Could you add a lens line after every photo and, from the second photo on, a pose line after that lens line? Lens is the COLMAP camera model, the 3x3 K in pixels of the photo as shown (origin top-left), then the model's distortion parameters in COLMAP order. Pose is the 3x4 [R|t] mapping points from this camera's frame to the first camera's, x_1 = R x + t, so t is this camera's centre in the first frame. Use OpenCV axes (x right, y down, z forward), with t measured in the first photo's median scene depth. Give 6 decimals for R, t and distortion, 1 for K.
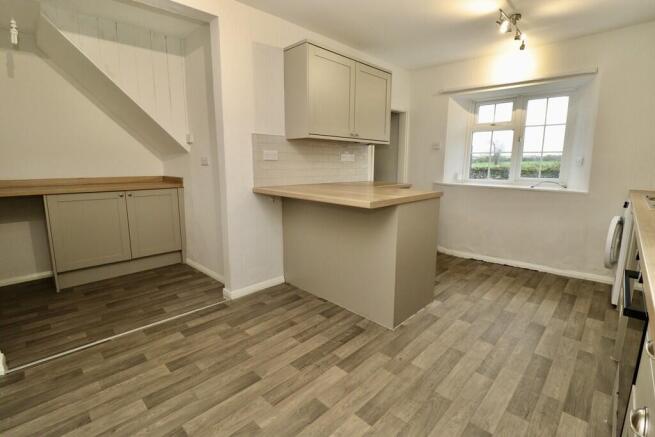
lens RADIAL K [[305.1, 0, 330.5], [0, 305.1, 216.6], [0, 0, 1]] dist [-0.001569, -0.011016]
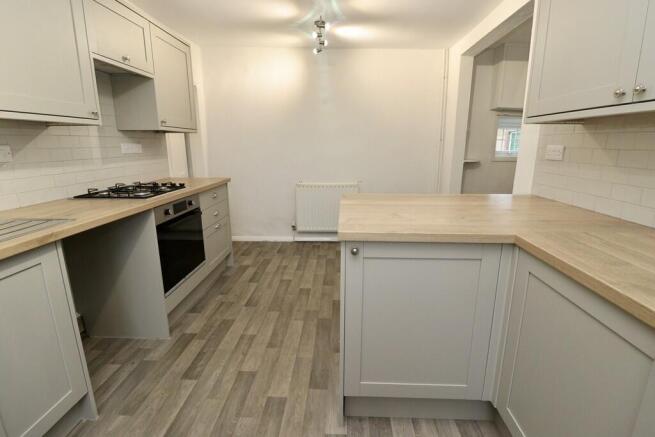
lens RADIAL K [[305.1, 0, 330.5], [0, 305.1, 216.6], [0, 0, 1]] dist [-0.001569, -0.011016]
pose [[-0.747300, 0.145641, -0.648329, 0.945654], [-0.121450, 0.929313, 0.348751, -0.371785], [0.653293, 0.339361, -0.676788, 1.803486]]
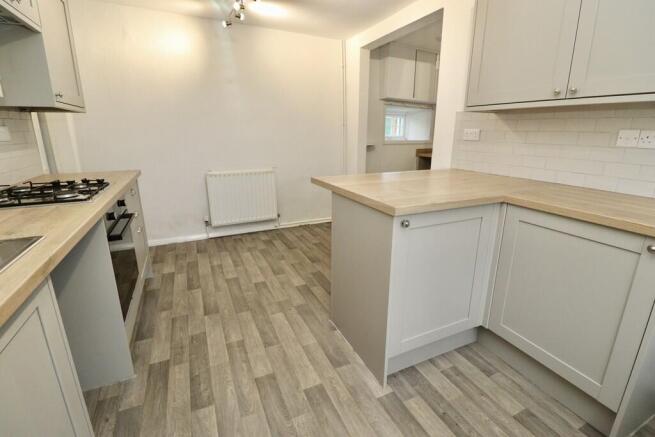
lens RADIAL K [[305.1, 0, 330.5], [0, 305.1, 216.6], [0, 0, 1]] dist [-0.001569, -0.011016]
pose [[-0.358218, 0.243570, -0.901306, 1.210380], [-0.168056, 0.932781, 0.318869, -0.294788], [0.918388, 0.265694, -0.293205, 1.453832]]
